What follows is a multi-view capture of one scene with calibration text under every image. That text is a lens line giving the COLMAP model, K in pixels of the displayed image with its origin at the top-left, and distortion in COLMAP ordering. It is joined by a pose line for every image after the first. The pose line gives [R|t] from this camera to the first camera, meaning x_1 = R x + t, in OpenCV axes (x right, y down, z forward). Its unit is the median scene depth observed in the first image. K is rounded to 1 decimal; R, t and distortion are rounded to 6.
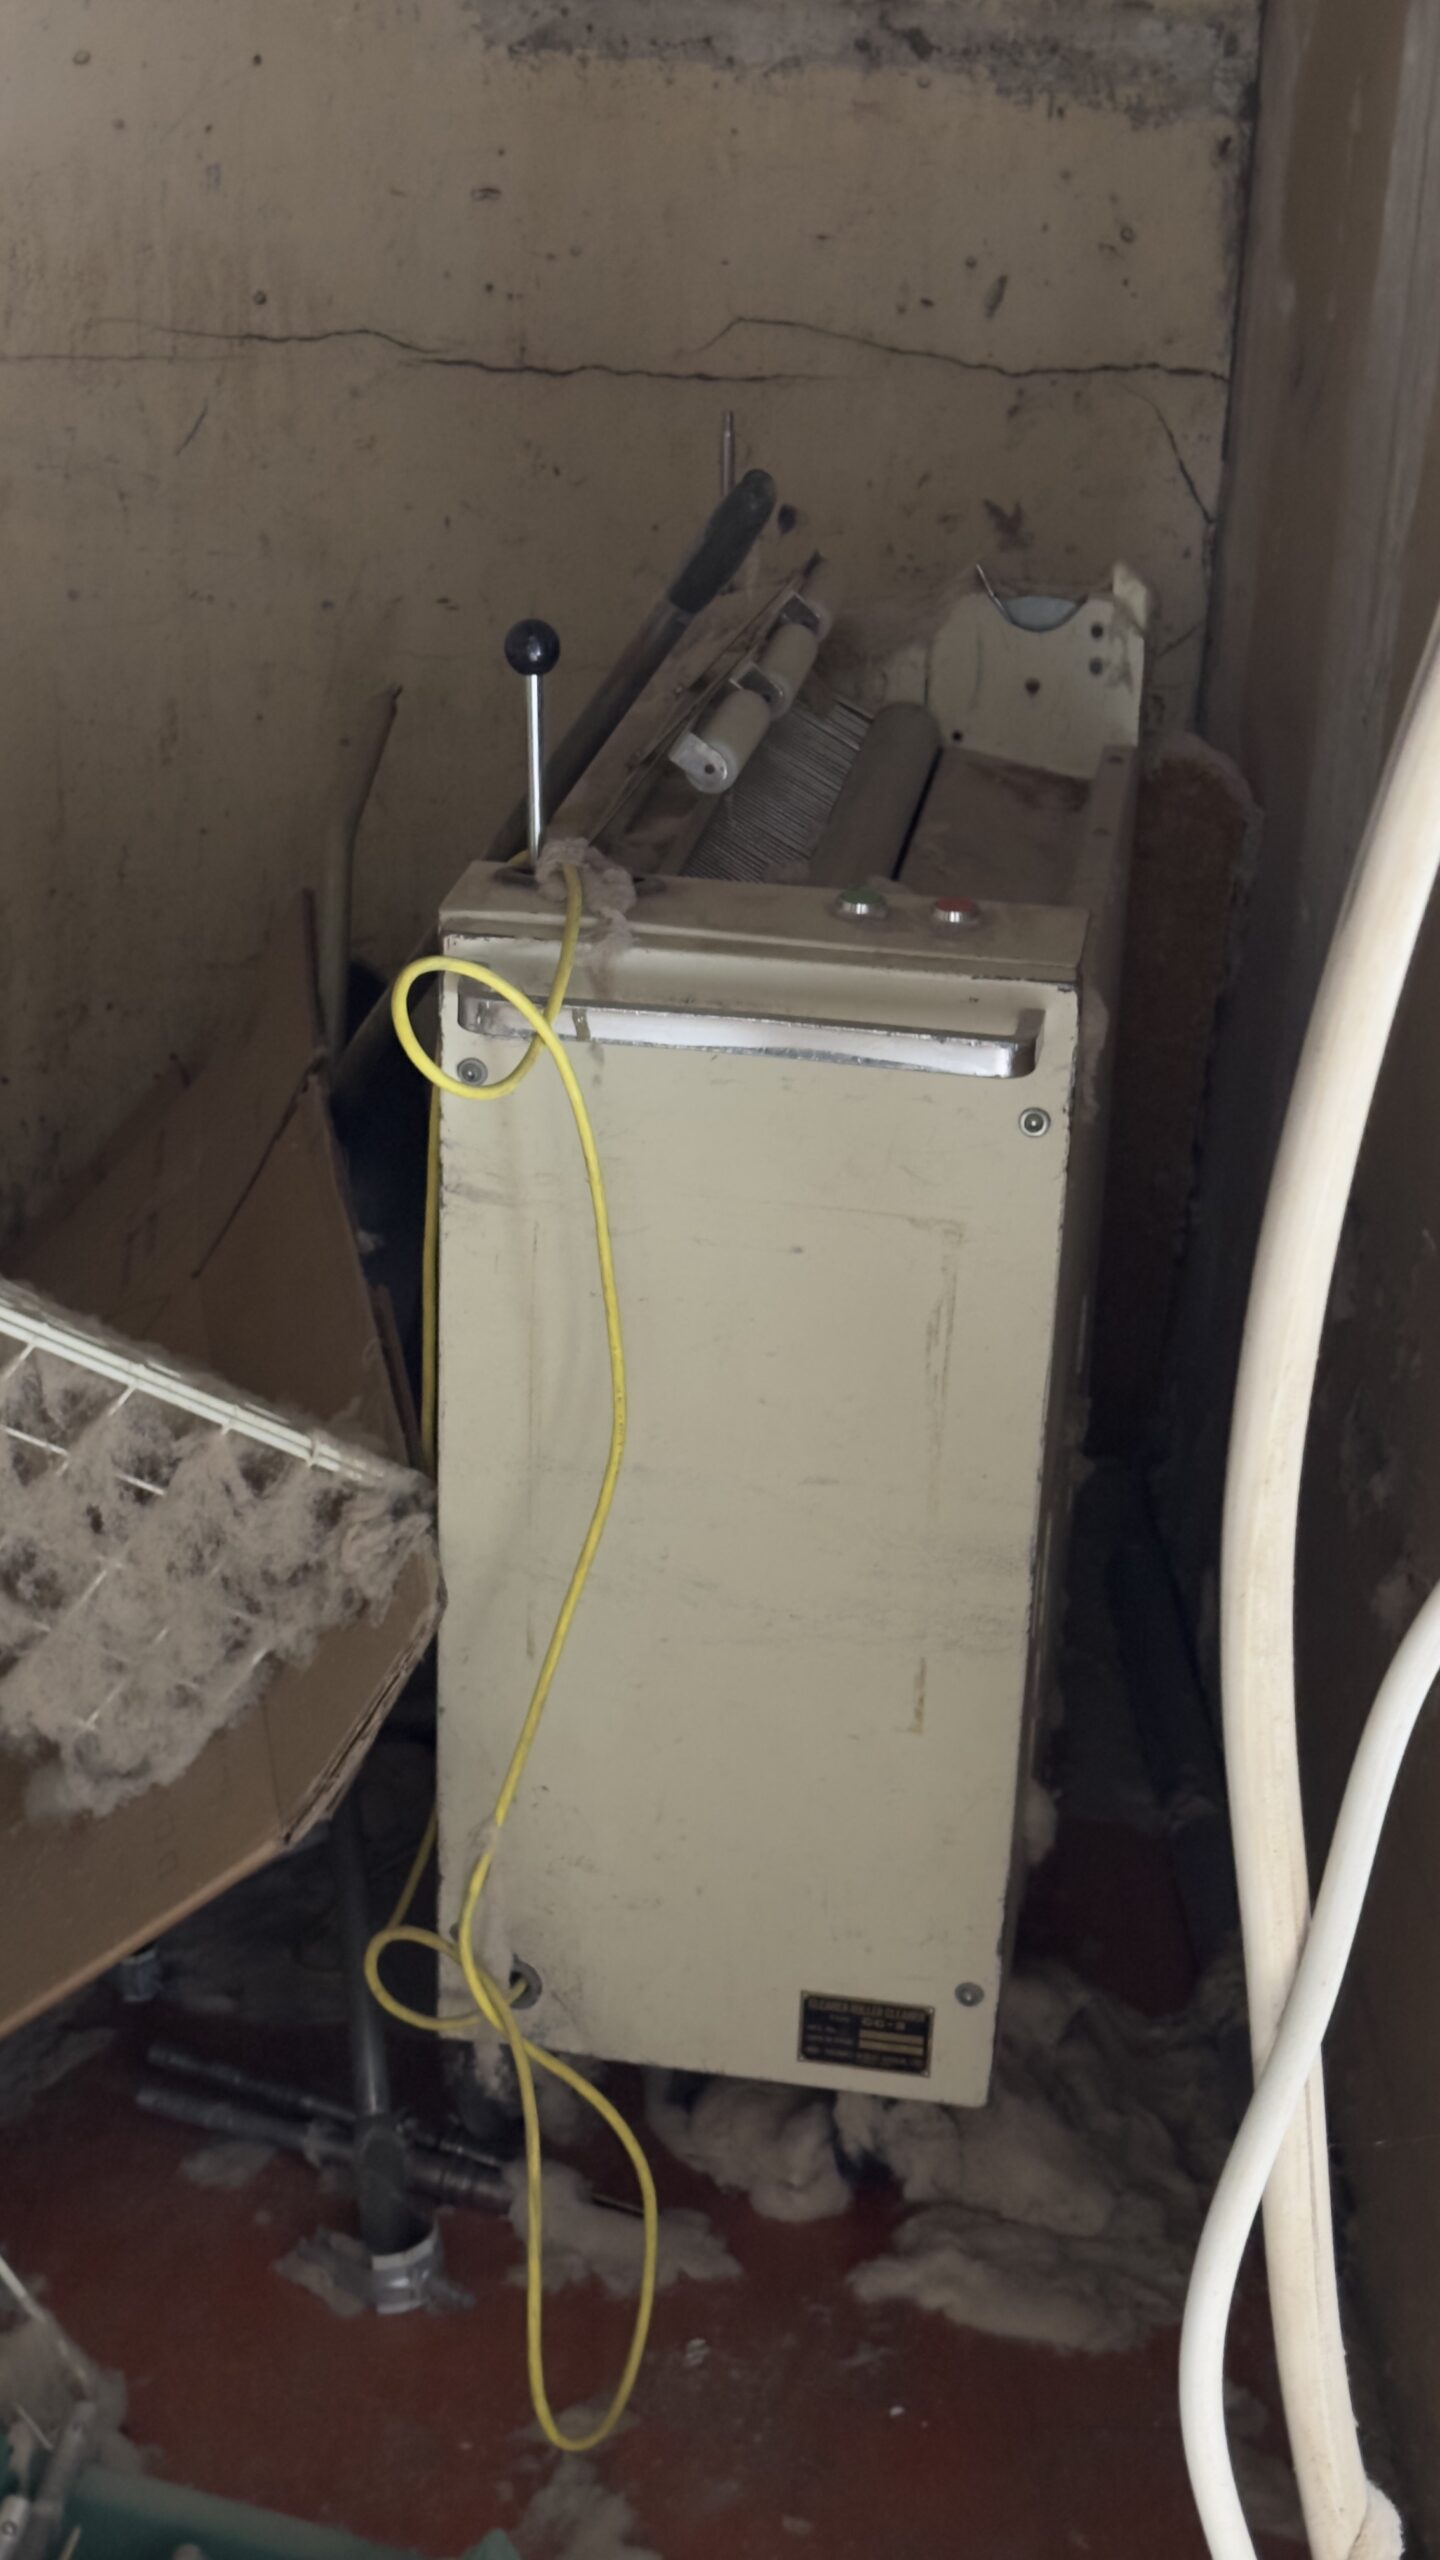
lens RADIAL K [[3465.8, 0, 685.0], [0, 3465.8, 1278.6], [0, 0, 1]] dist [0.019022, 0.680120]
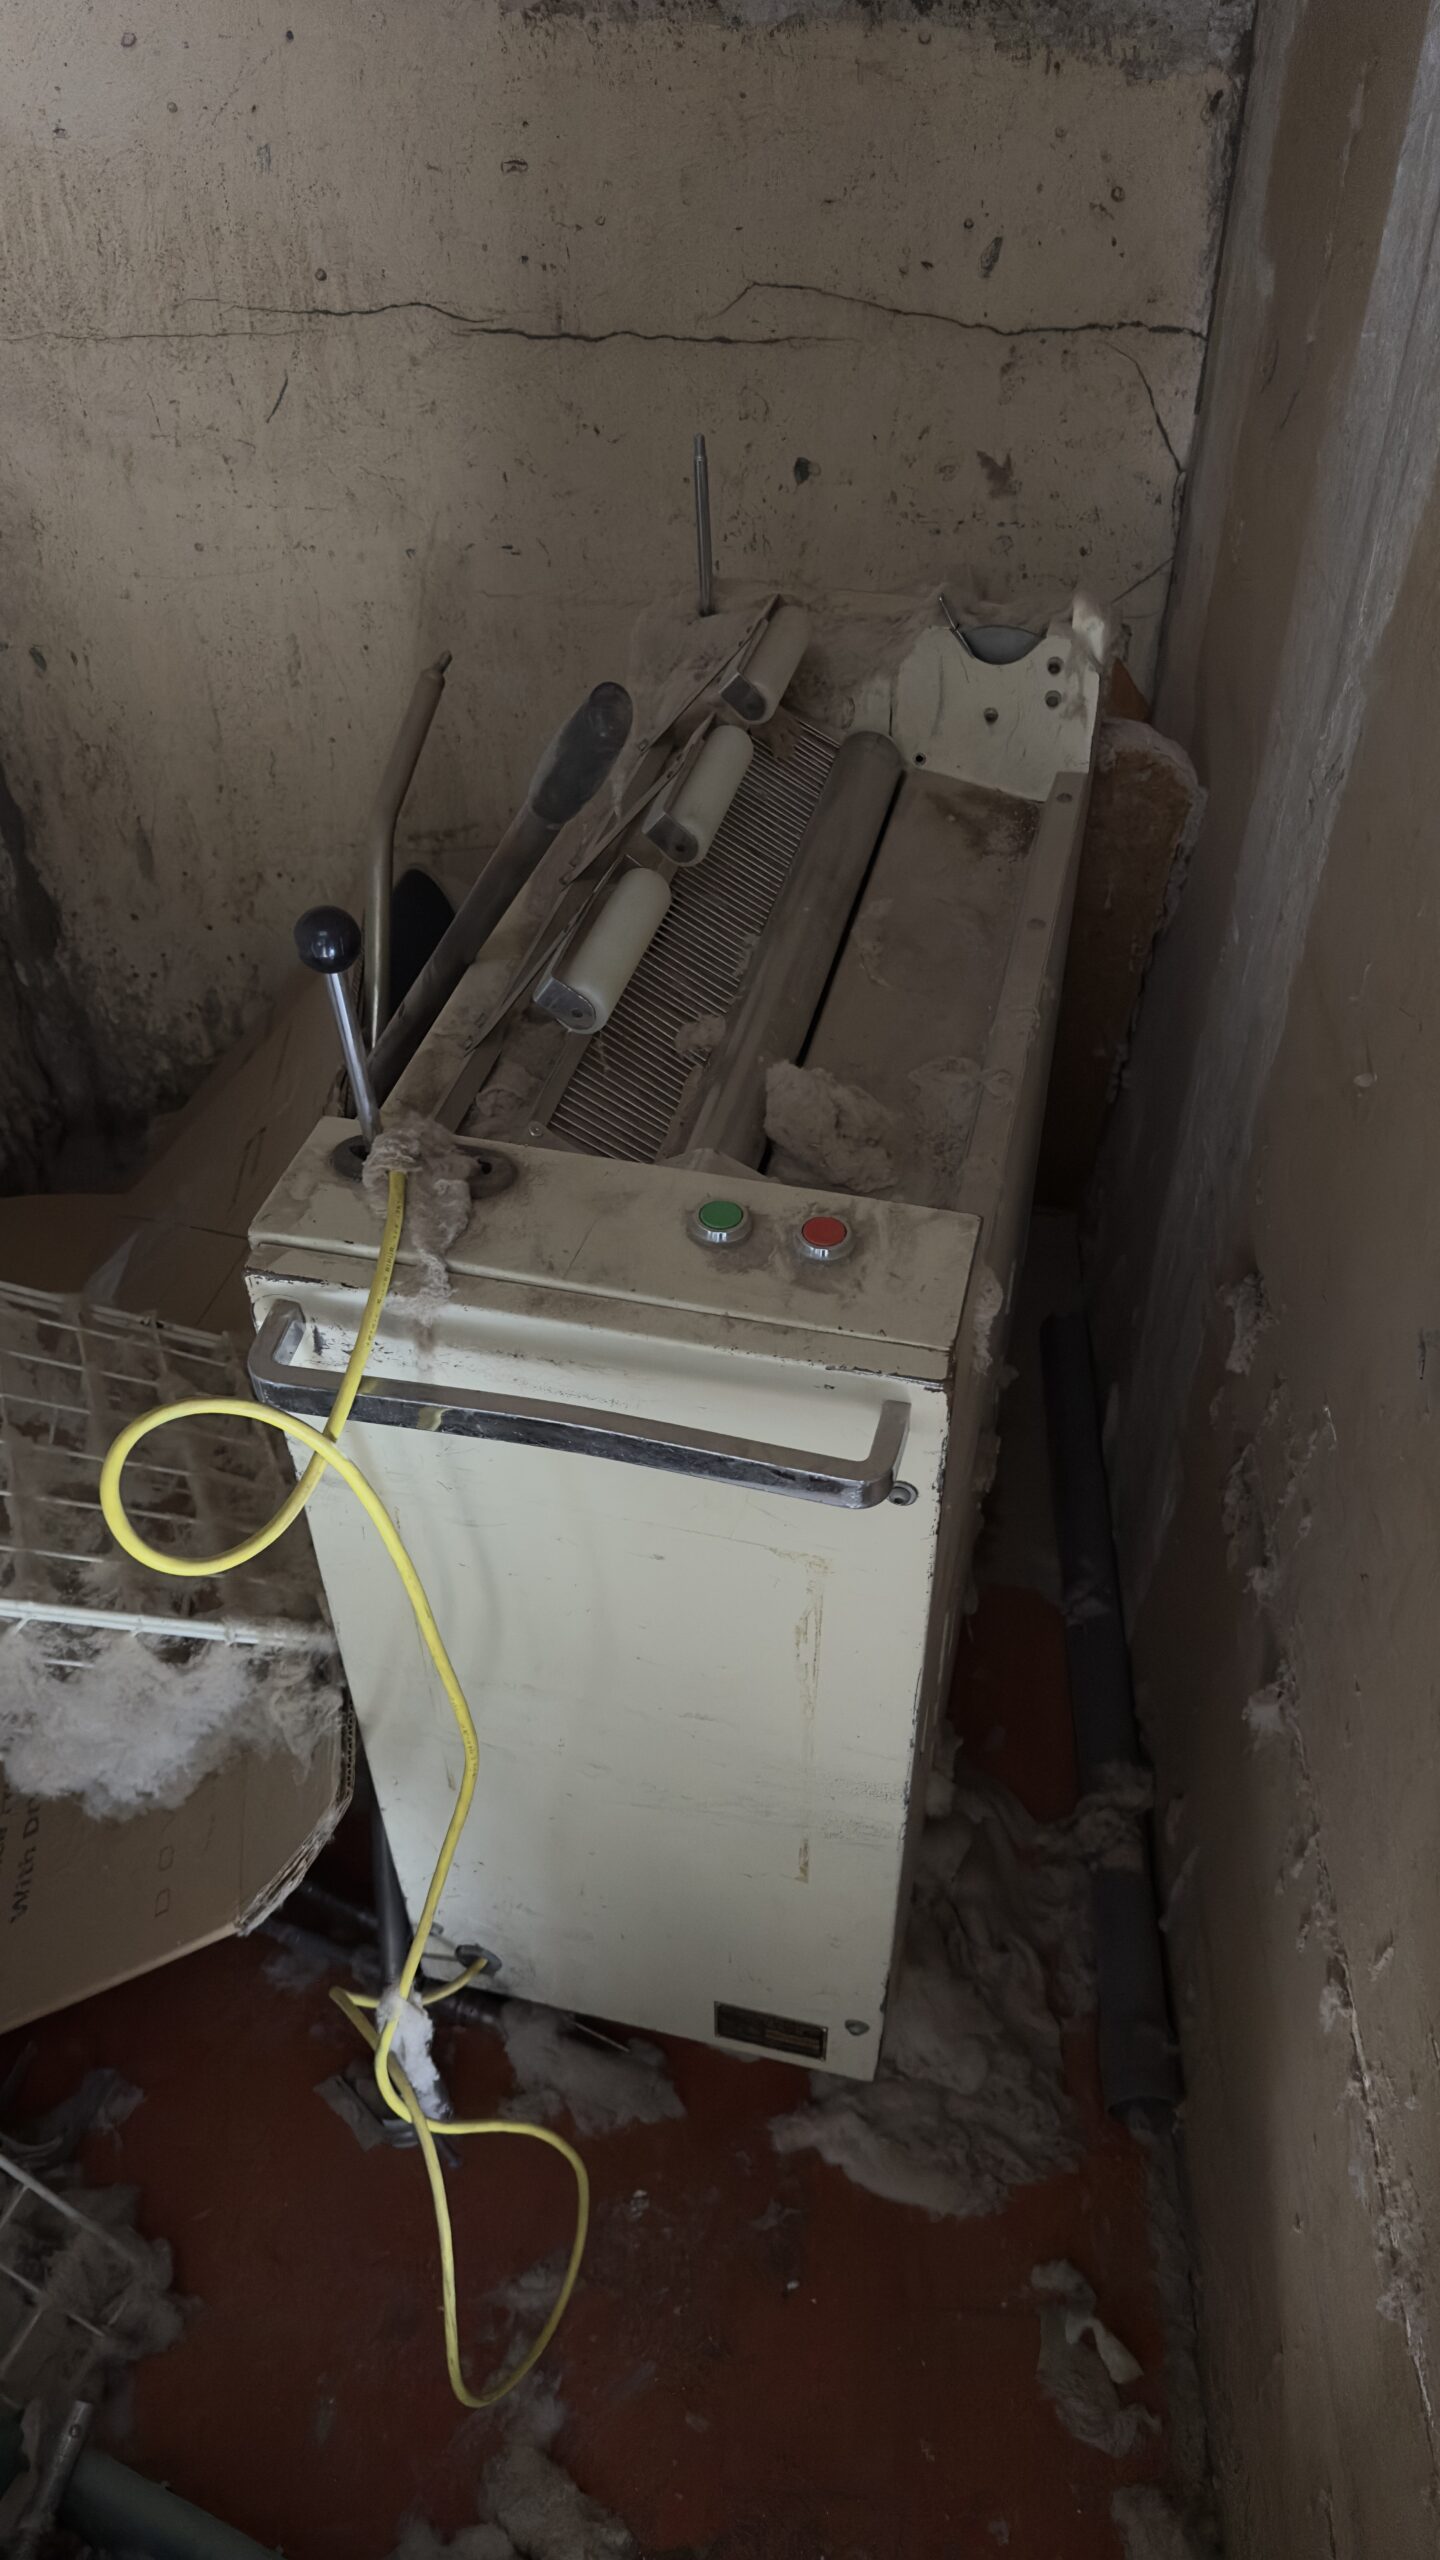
lens RADIAL K [[1830.8, 0, 720.0], [0, 1830.8, 1280.0], [0, 0, 1]] dist [0.010452, 0.003170]
pose [[0.996516, 0.022059, -0.080430, 0.063059], [0.003680, 0.951818, 0.306640, -0.168573], [0.083319, -0.305868, 0.948421, 0.390841]]
